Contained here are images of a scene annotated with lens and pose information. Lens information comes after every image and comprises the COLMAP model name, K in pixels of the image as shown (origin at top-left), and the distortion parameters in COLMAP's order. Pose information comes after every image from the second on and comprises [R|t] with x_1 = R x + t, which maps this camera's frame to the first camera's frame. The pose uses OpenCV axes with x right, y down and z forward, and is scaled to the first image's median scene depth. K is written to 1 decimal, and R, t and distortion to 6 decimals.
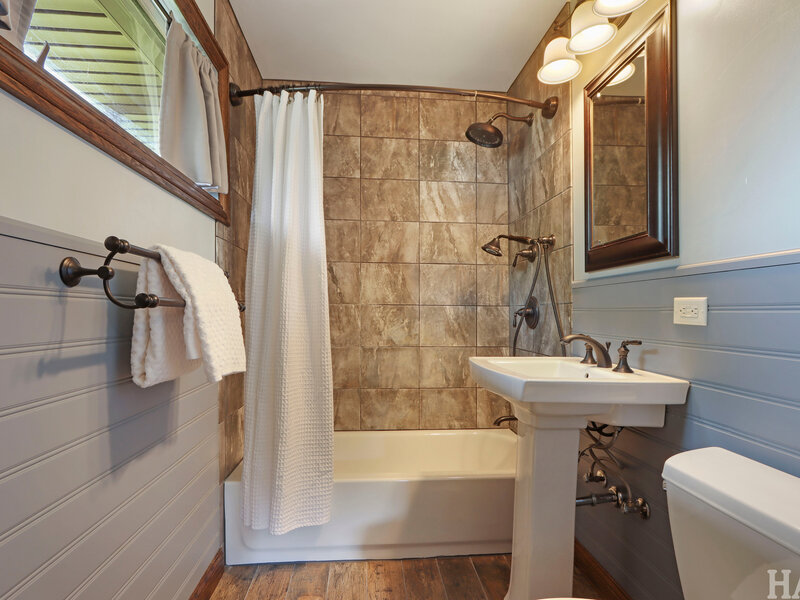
lens RADIAL K [[425.2, 0, 399.9], [0, 425.2, 305.5], [0, 0, 1]] dist [-0.006582, -0.001988]
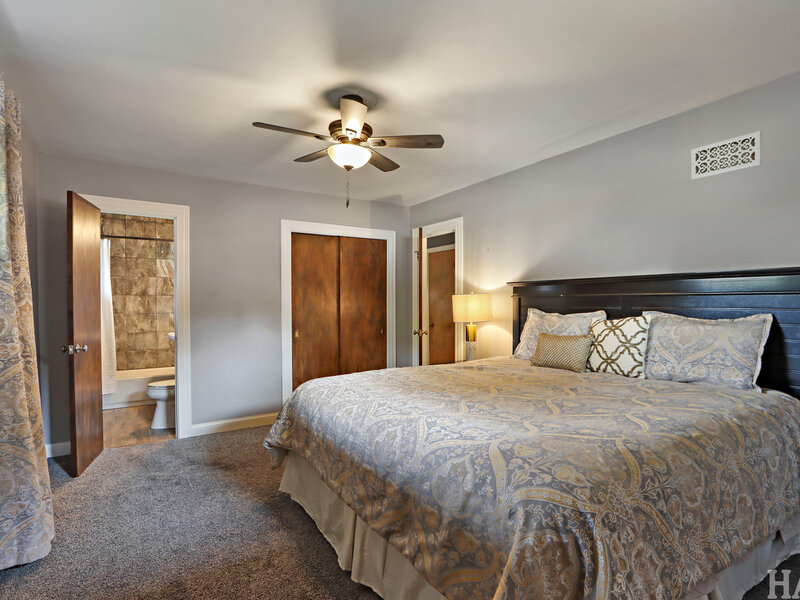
lens RADIAL K [[425.2, 0, 400.9], [0, 425.2, 297.3], [0, 0, 1]] dist [-0.006582, -0.001988]
pose [[0.881697, -0.005112, 0.471788, 0.130142], [-0.010991, 0.999447, 0.031370, -0.174495], [-0.471688, -0.032844, 0.881154, -1.640181]]
